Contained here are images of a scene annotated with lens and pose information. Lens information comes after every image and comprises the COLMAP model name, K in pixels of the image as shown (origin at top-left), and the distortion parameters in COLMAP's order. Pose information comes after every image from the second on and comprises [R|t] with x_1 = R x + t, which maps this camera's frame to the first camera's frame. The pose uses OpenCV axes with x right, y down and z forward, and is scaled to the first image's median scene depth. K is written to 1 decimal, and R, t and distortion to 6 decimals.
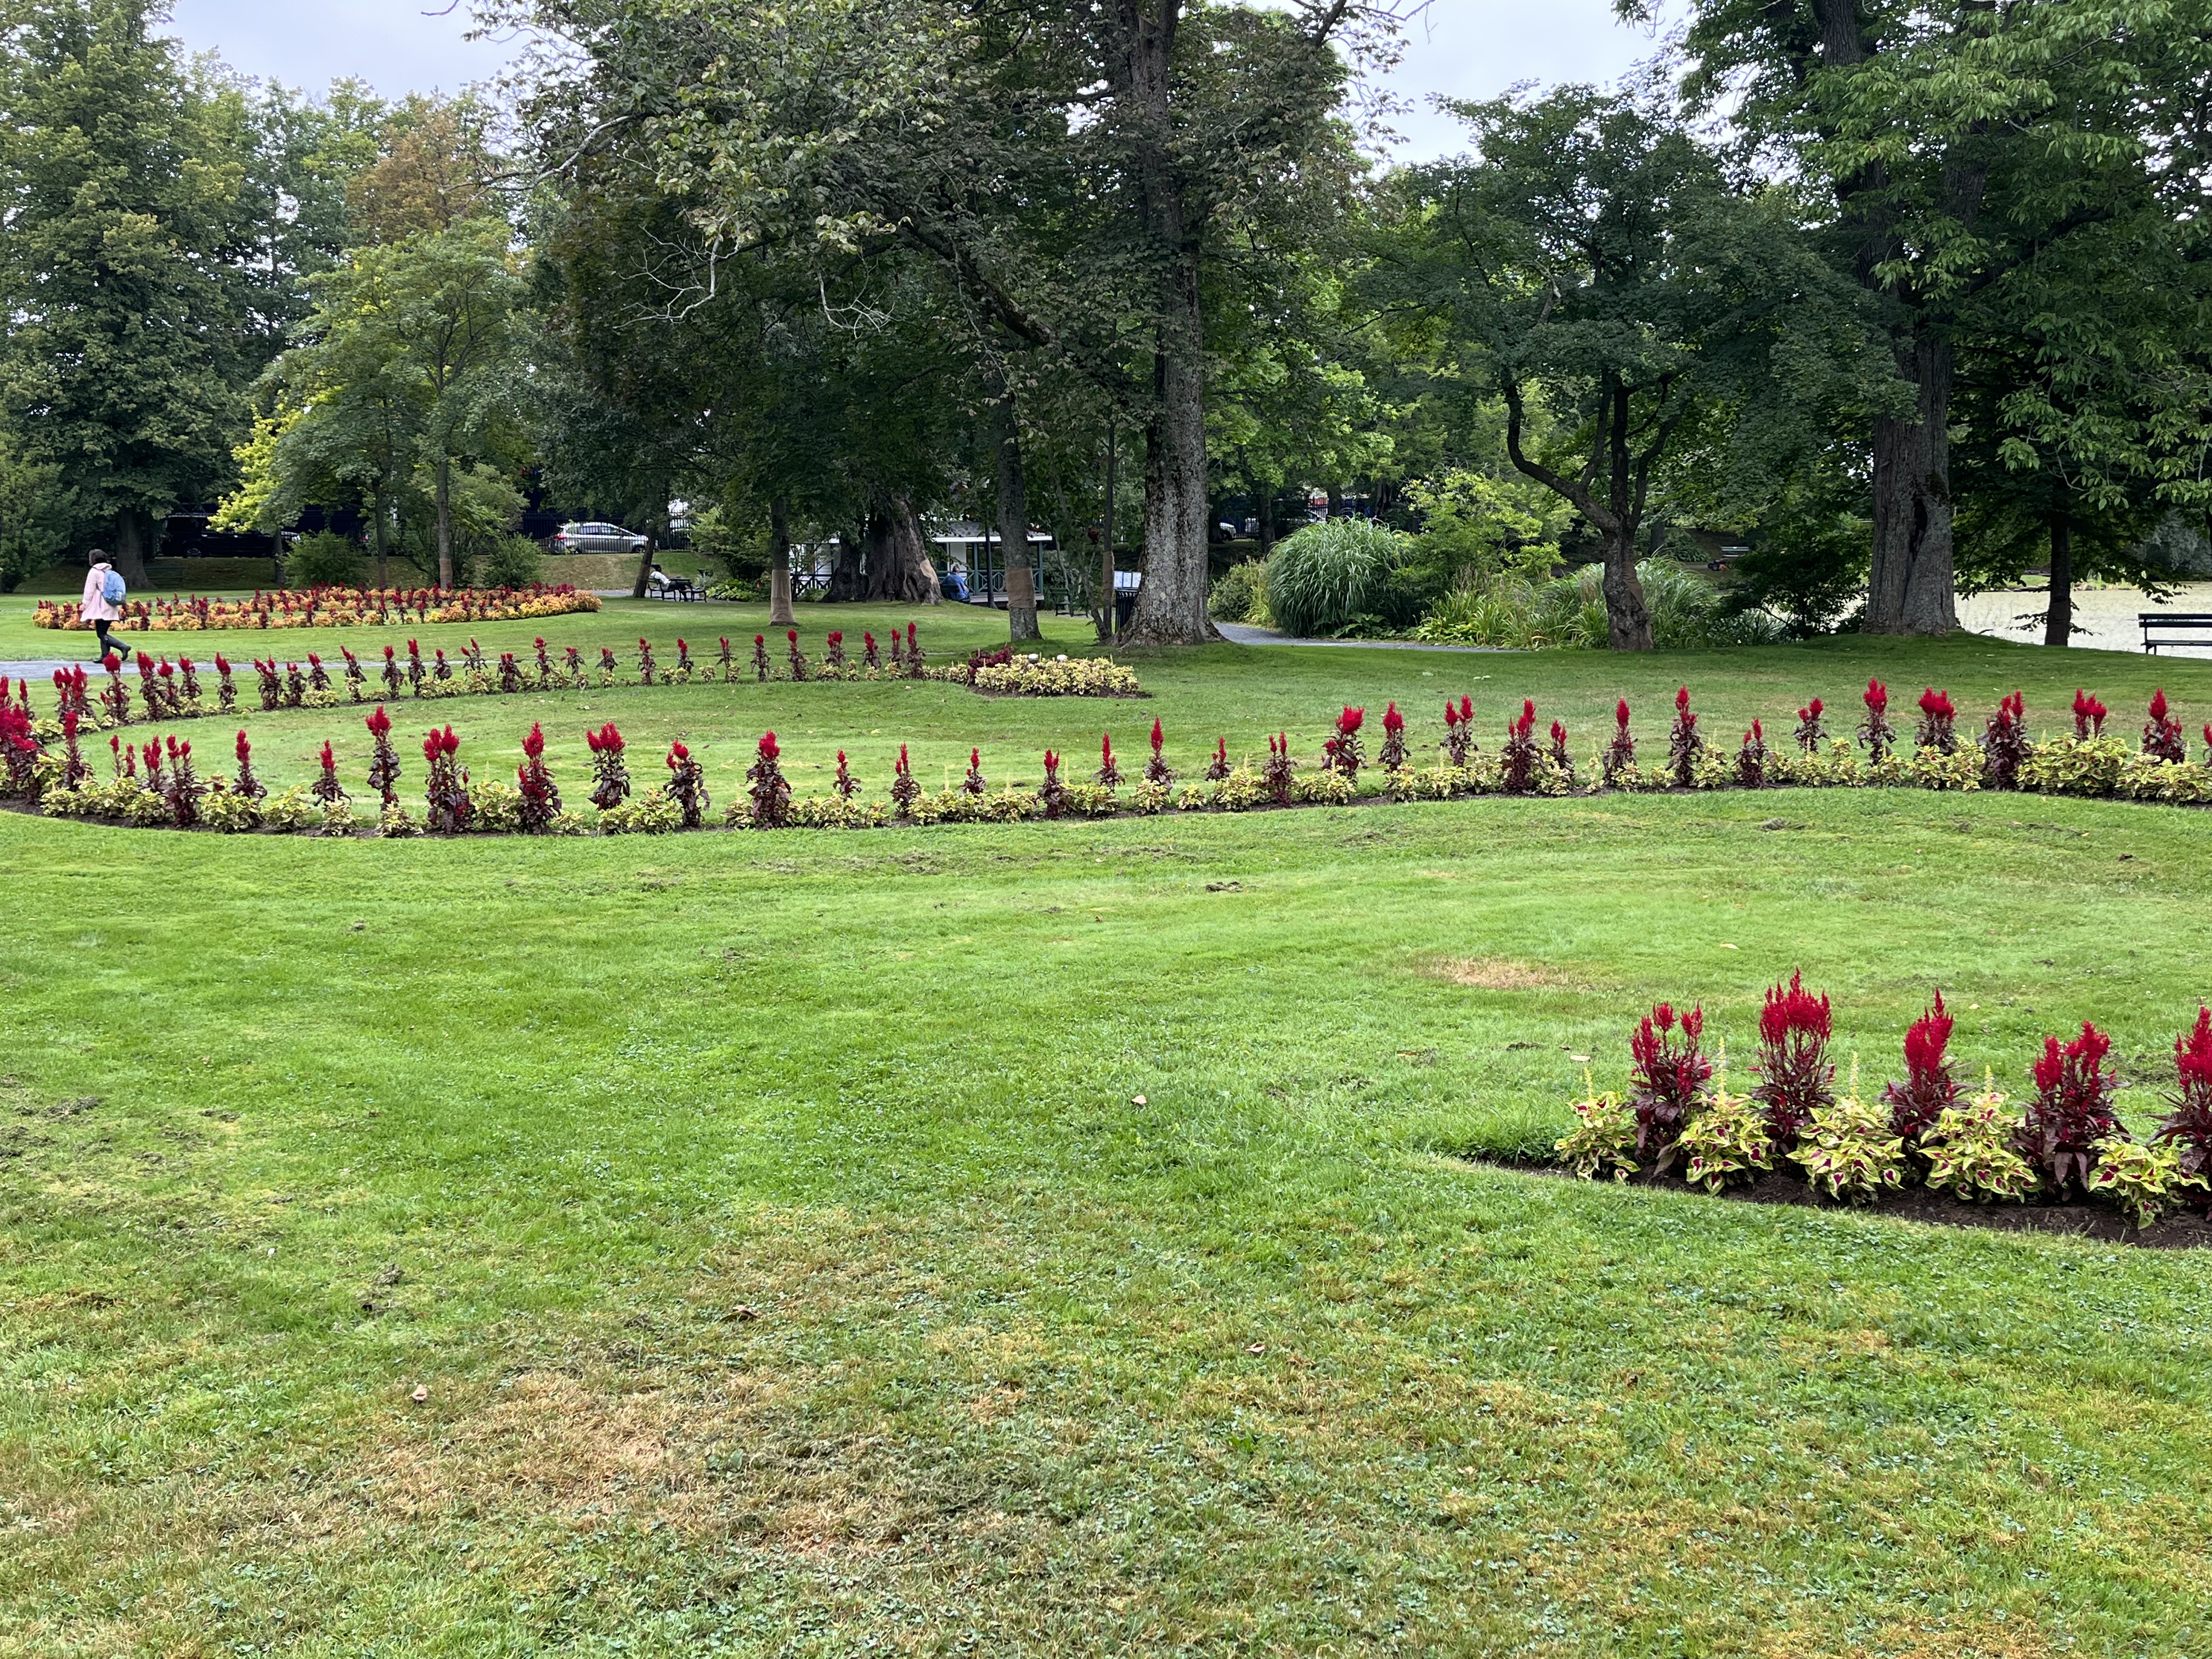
lens RADIAL K [[2047.2, 0, 1106.0], [0, 2047.2, 829.5], [0, 0, 1]] dist [0.146446, -0.306837]
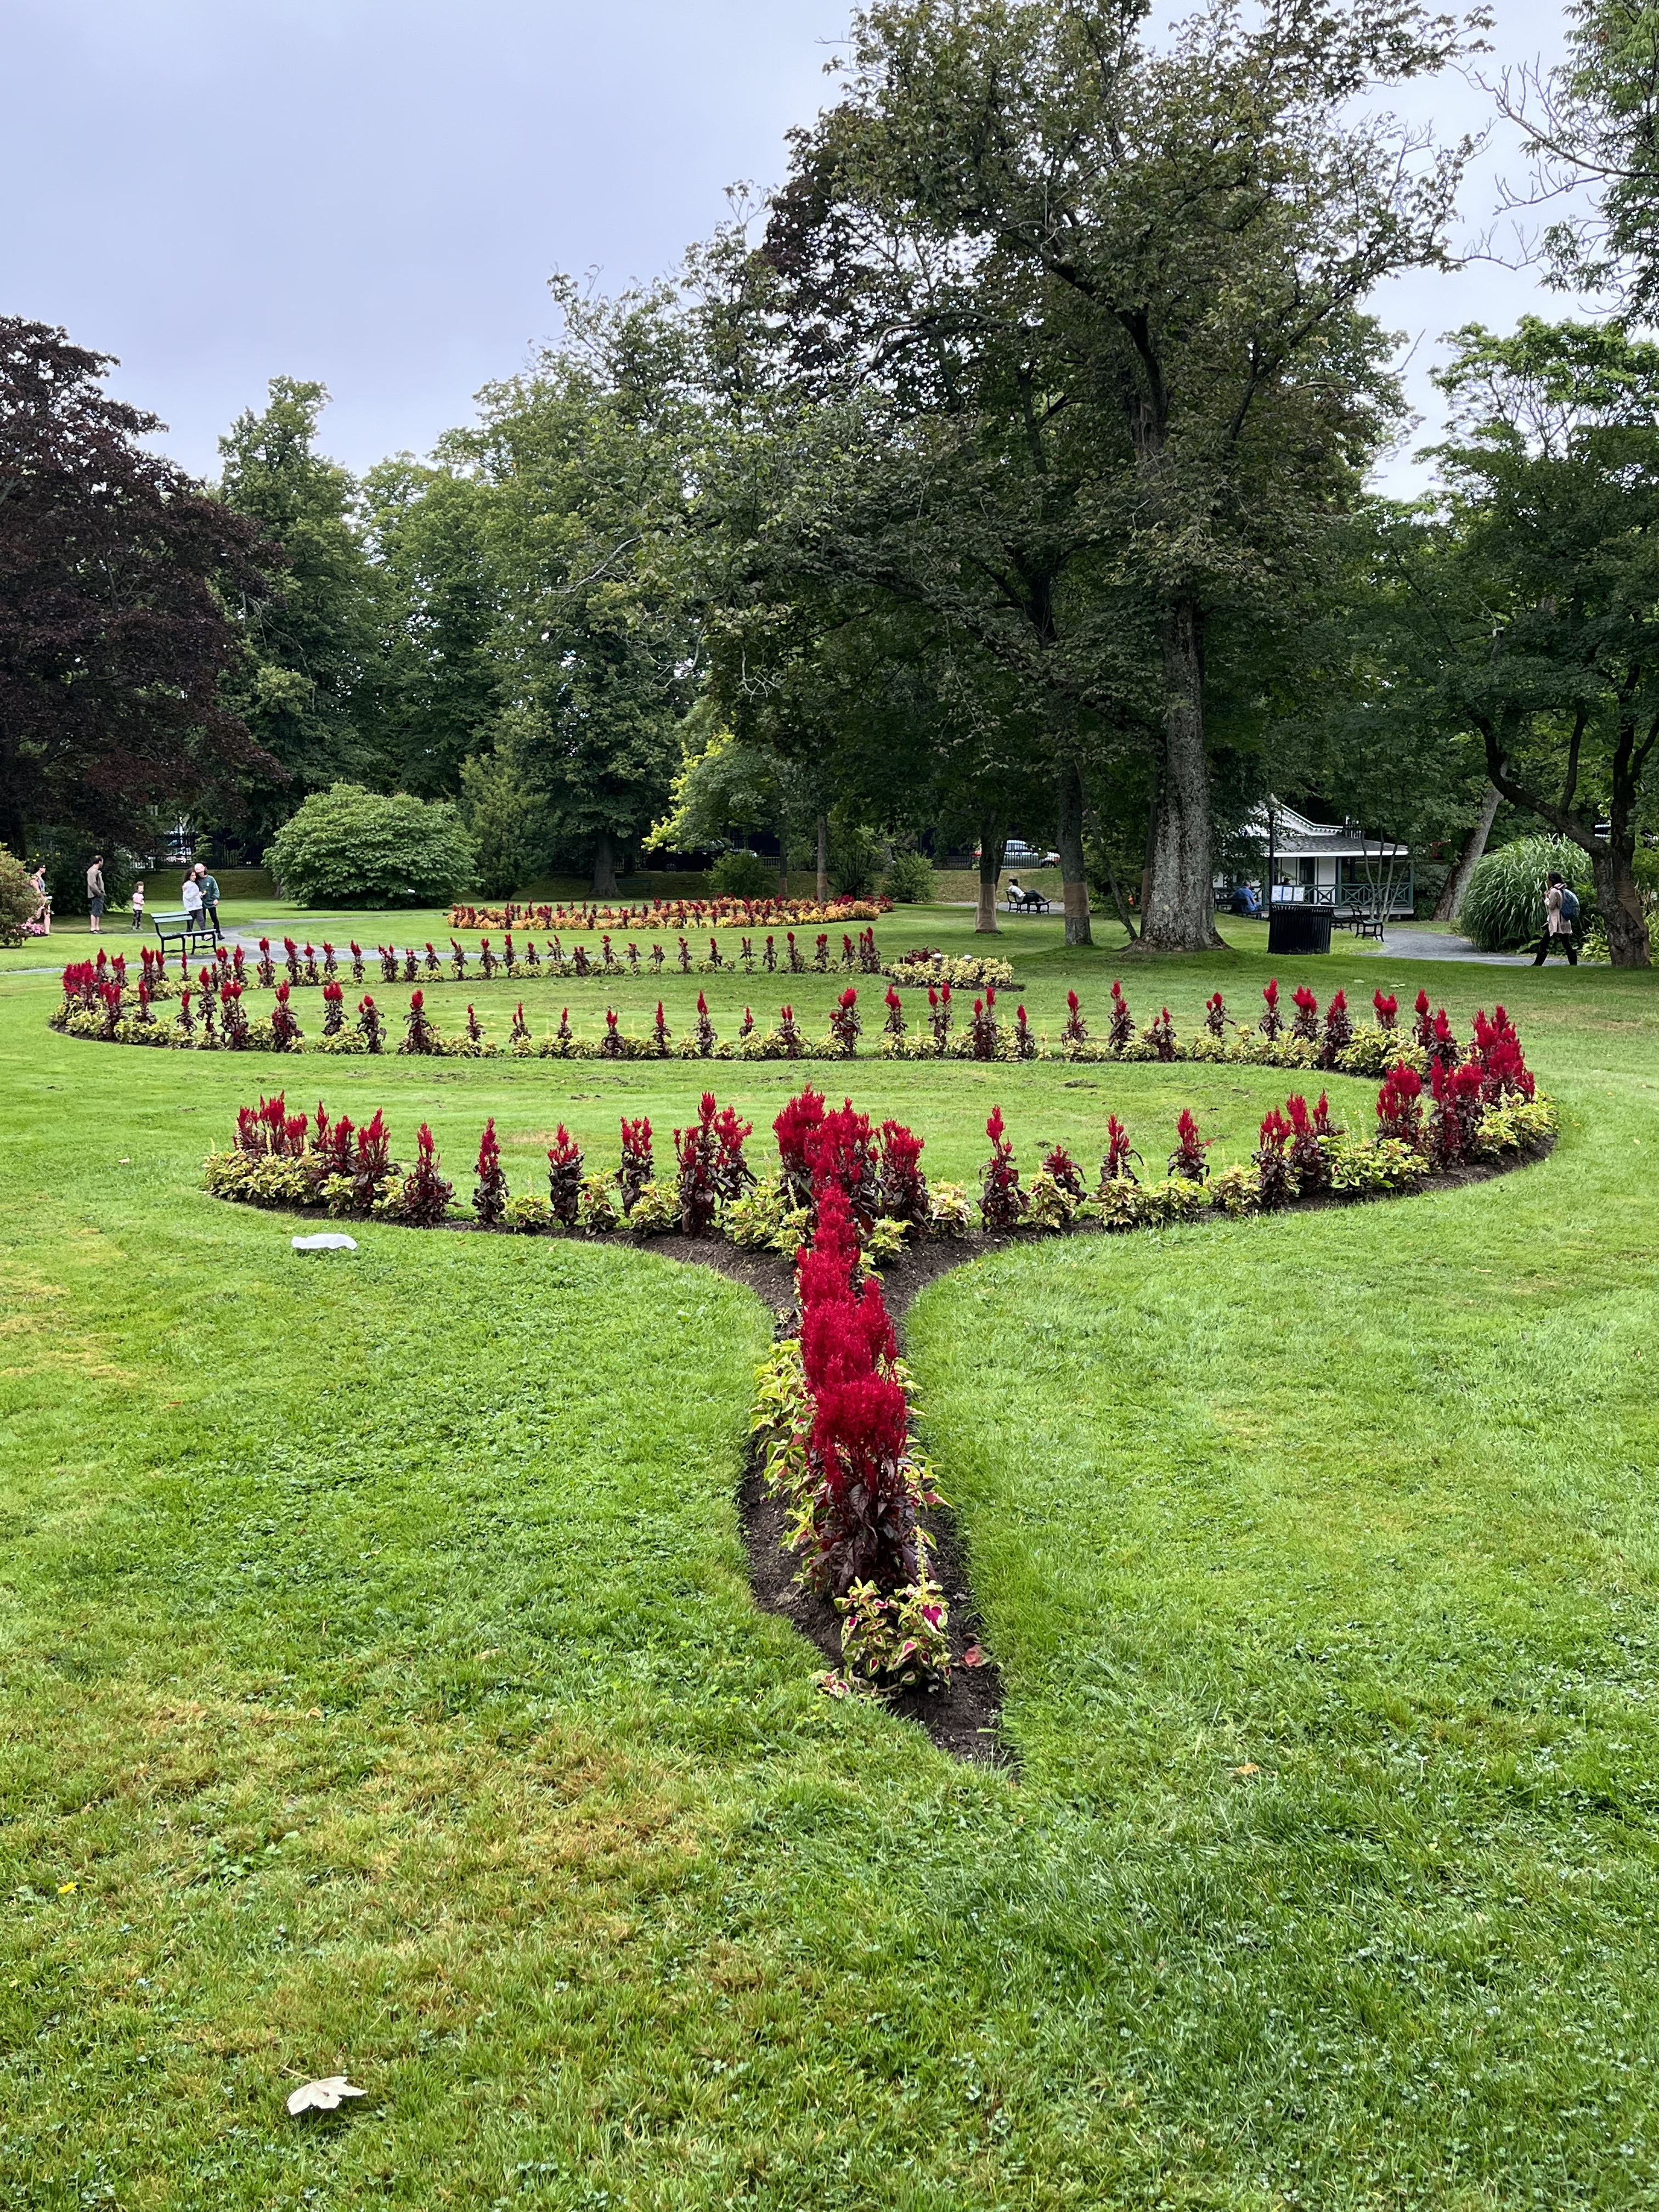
lens RADIAL K [[2047.2, 0, 829.5], [0, 2047.2, 1106.0], [0, 0, 1]] dist [0.146446, -0.306837]
pose [[0.927144, 0.049058, -0.371480, 0.338911], [-0.055661, 0.998425, -0.007065, 0.015195], [0.370548, 0.027227, 0.928414, -0.134288]]
